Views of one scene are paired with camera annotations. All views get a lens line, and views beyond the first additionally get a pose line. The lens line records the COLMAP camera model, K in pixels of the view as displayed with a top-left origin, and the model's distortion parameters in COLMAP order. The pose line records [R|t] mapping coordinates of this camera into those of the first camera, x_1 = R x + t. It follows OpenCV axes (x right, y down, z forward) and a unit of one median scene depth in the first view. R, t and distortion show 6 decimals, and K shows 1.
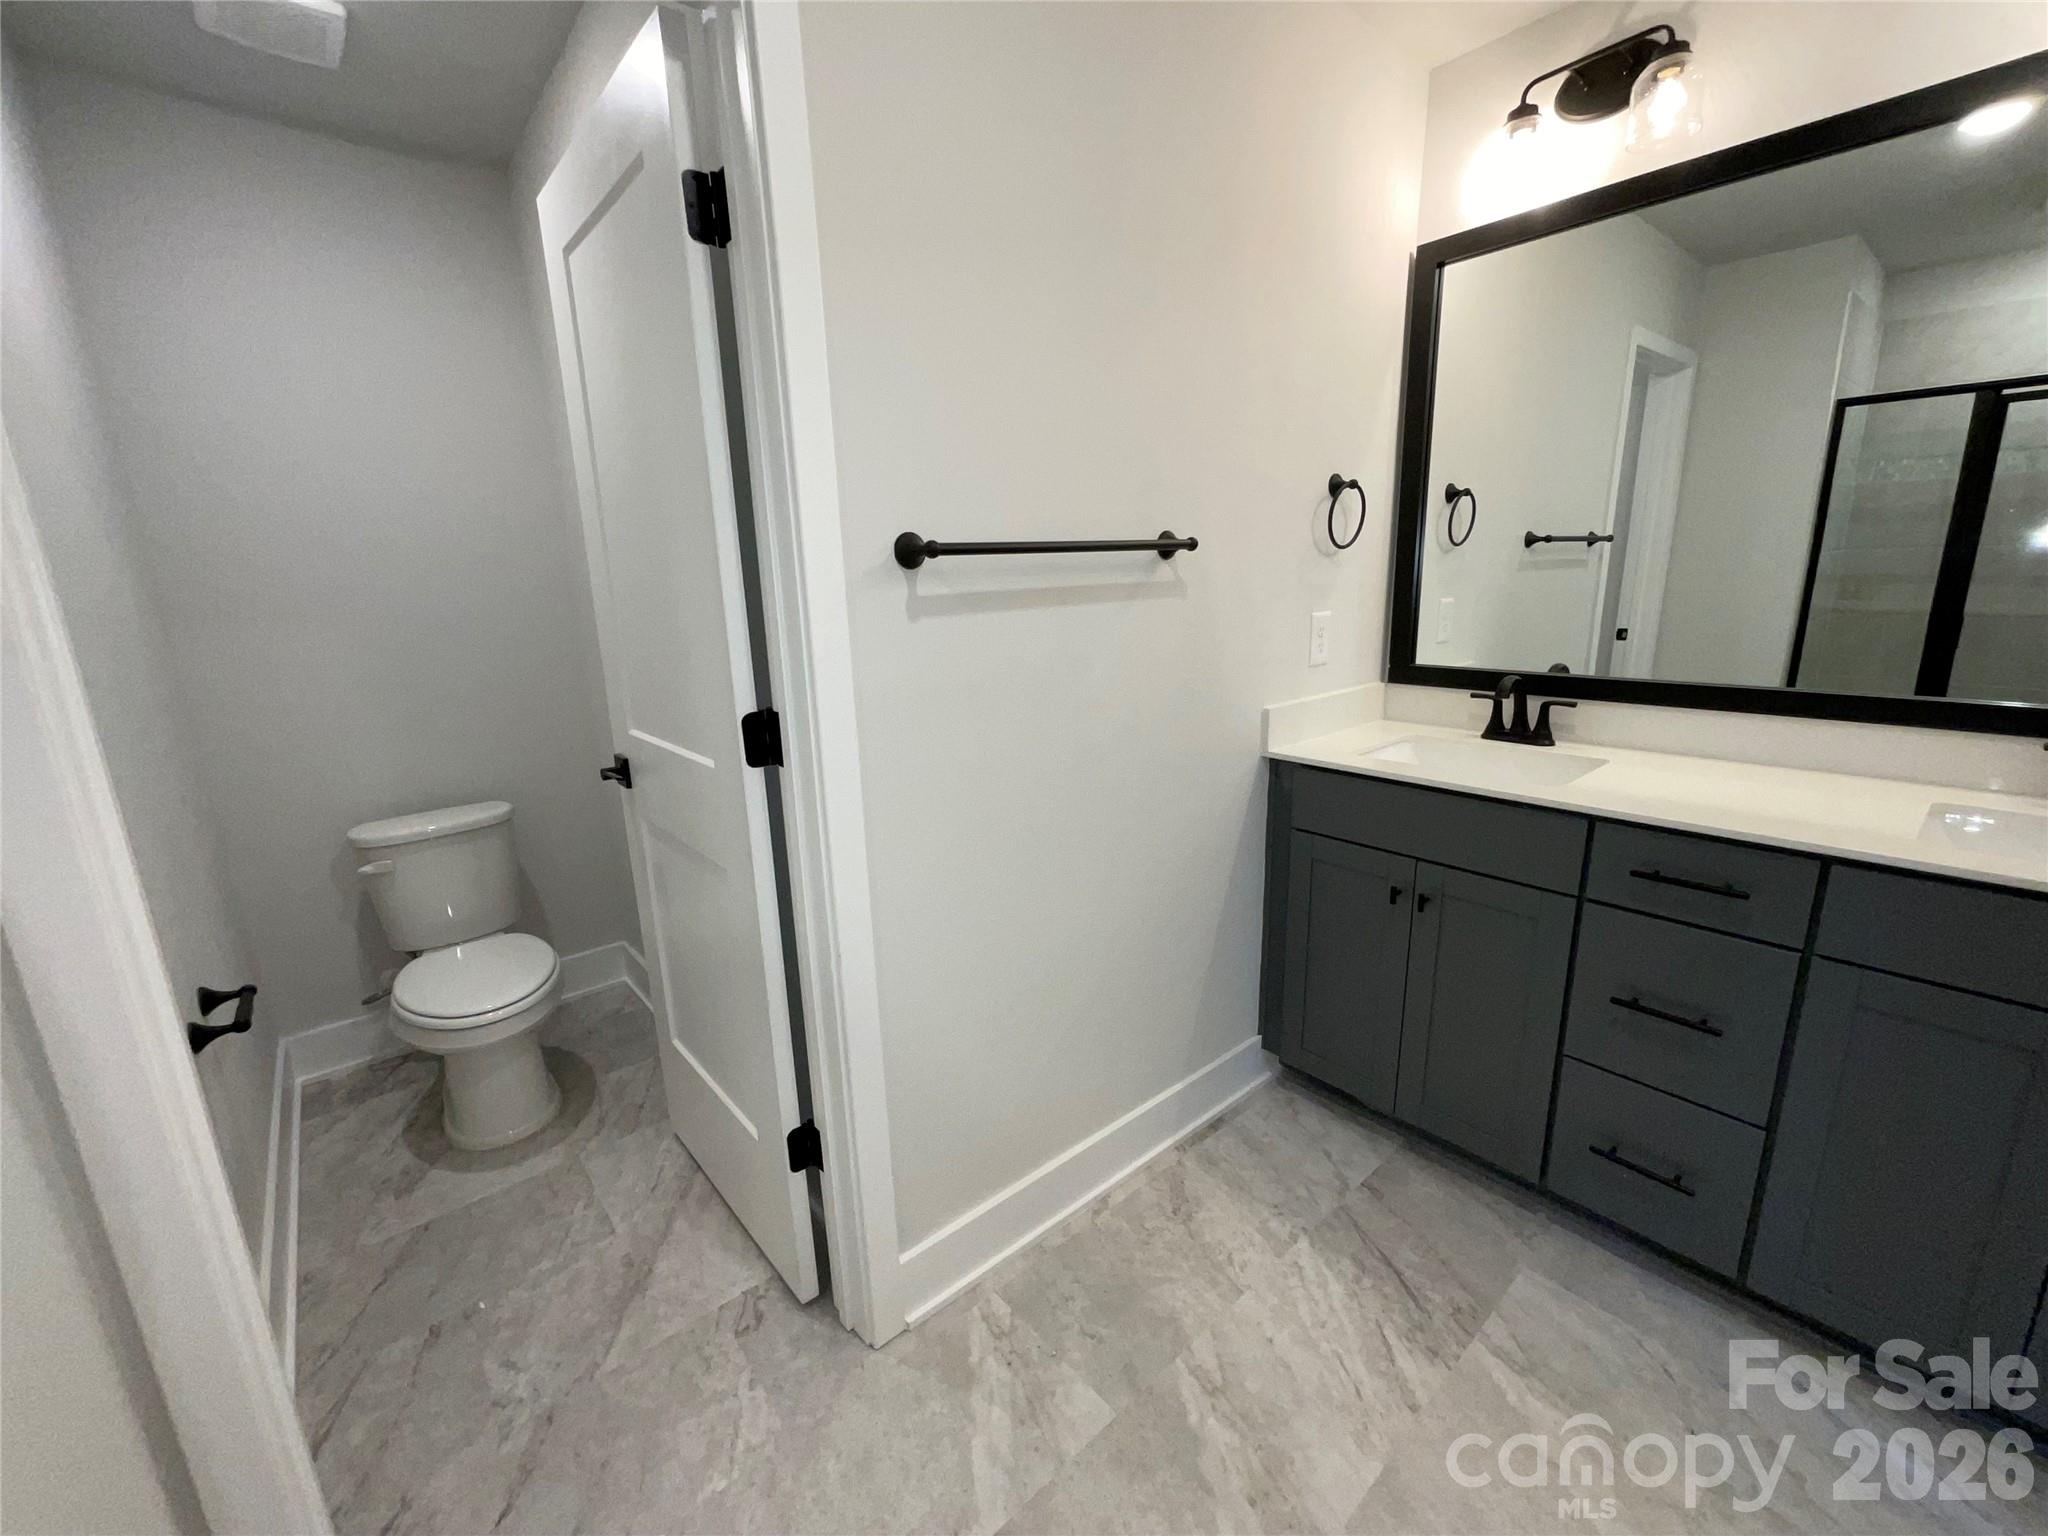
lens RADIAL K [[842.1, 0, 1024.0], [0, 842.1, 768.0], [0, 0, 1]] dist [0.000753, 0.000654]
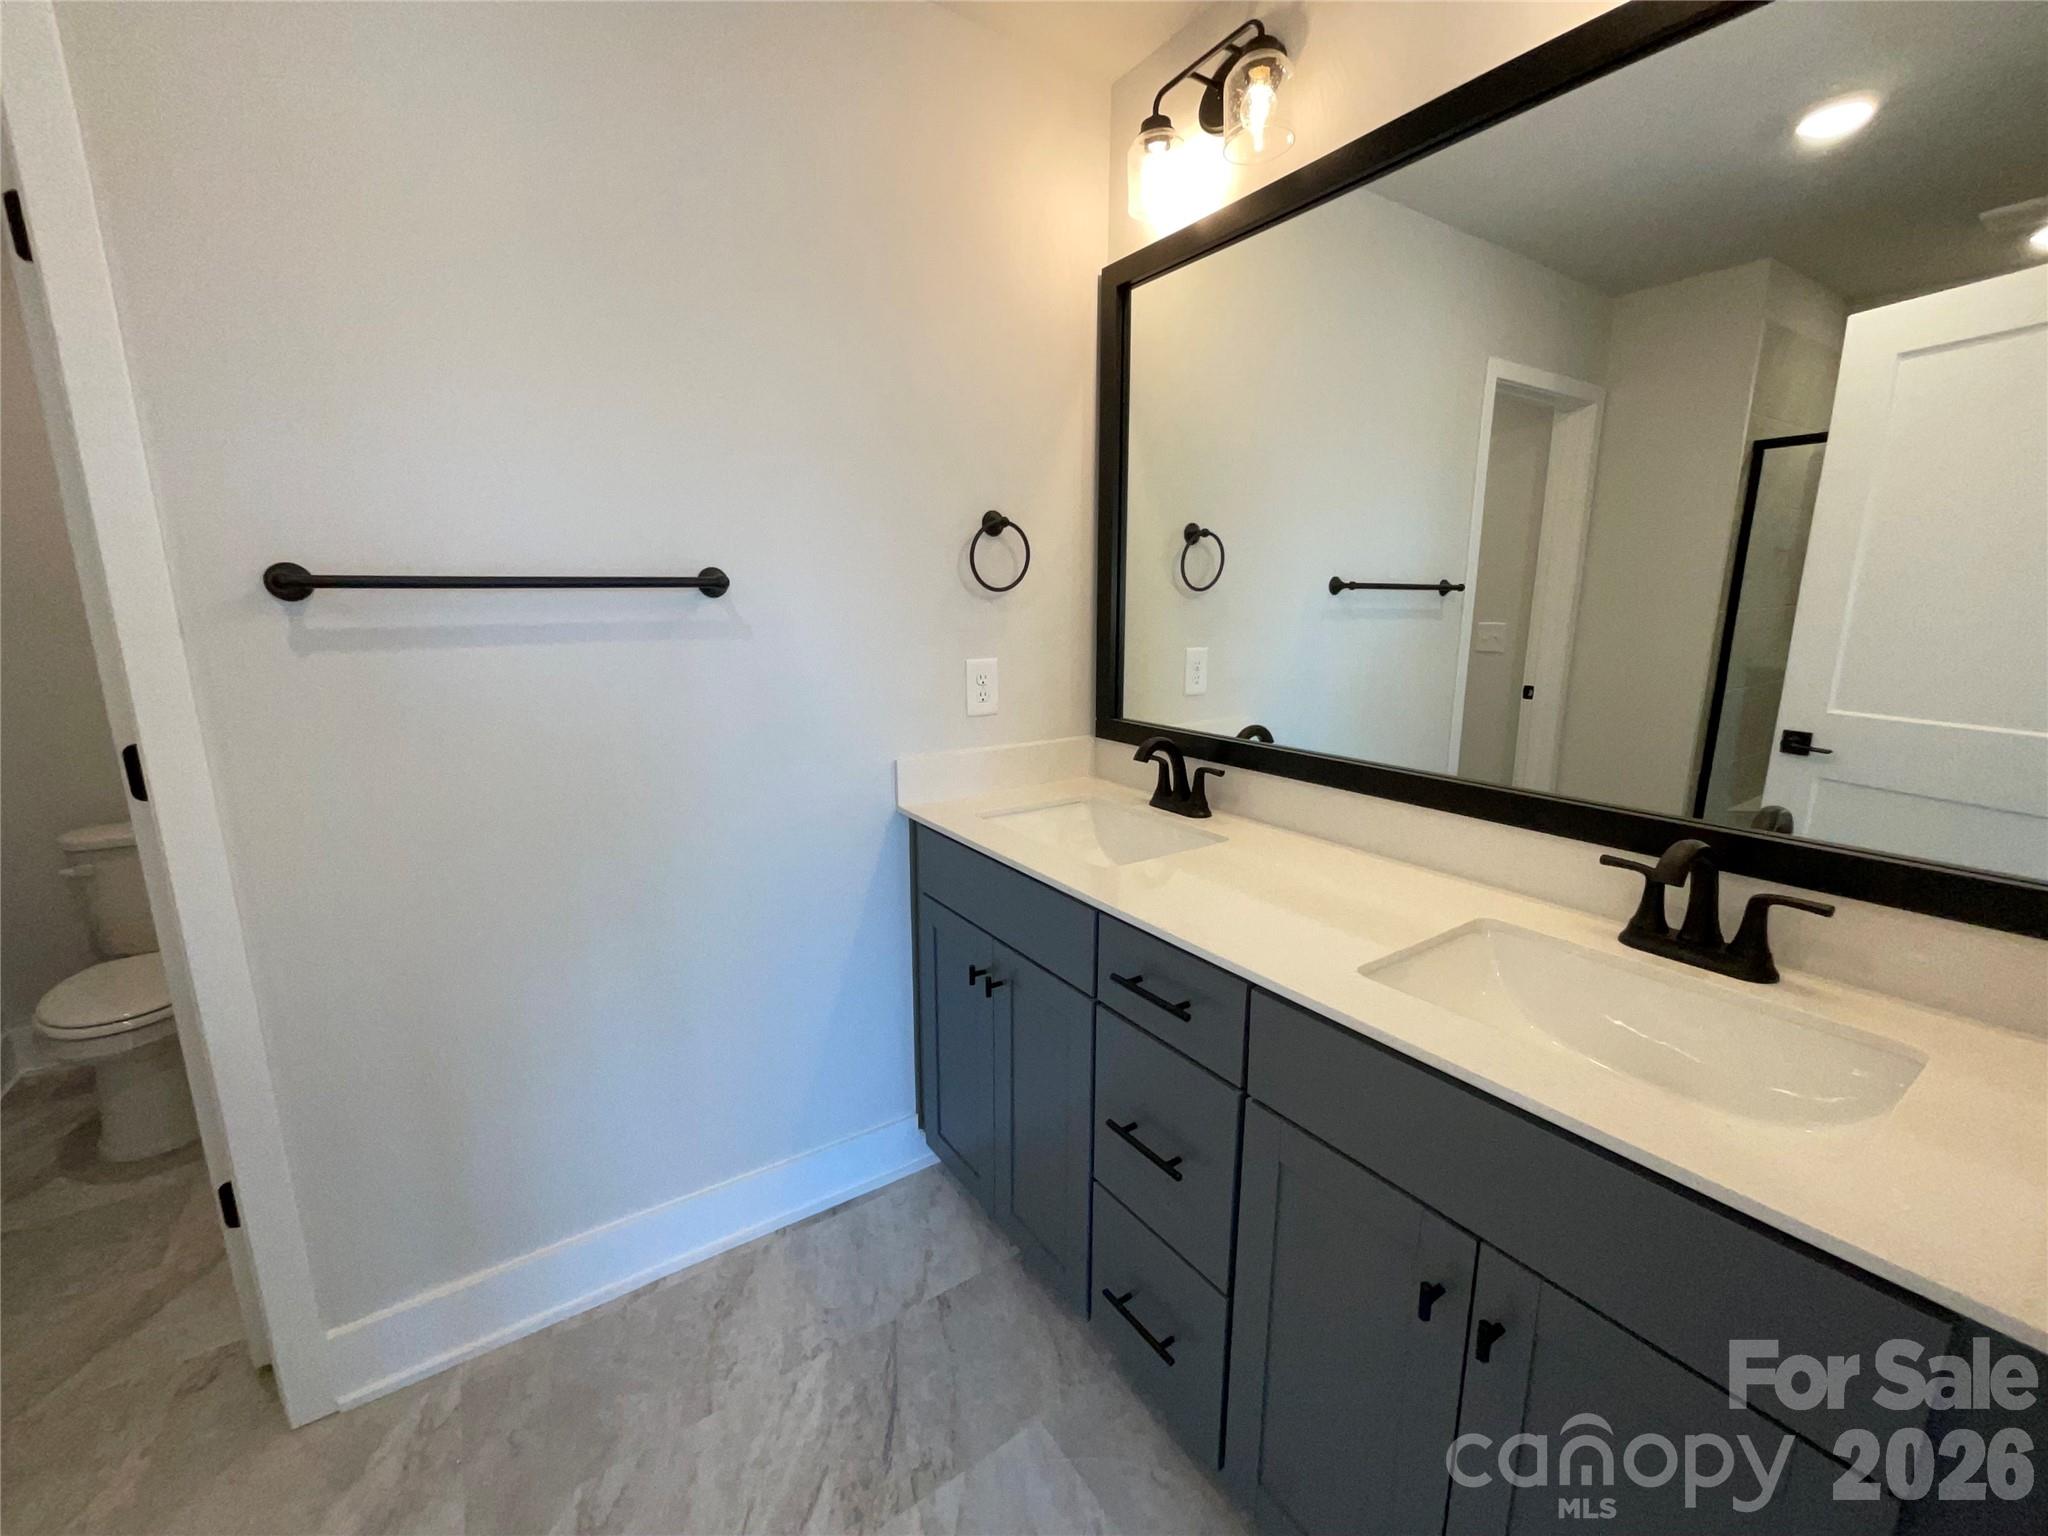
lens RADIAL K [[837.9, 0, 1021.1], [0, 837.9, 769.9], [0, 0, 1]] dist [0.000113, -0.000123]
pose [[0.994320, 0.050131, -0.093882, 0.520162], [-0.052798, 0.998263, -0.026145, -0.044553], [0.092408, 0.030954, 0.995240, 0.099547]]
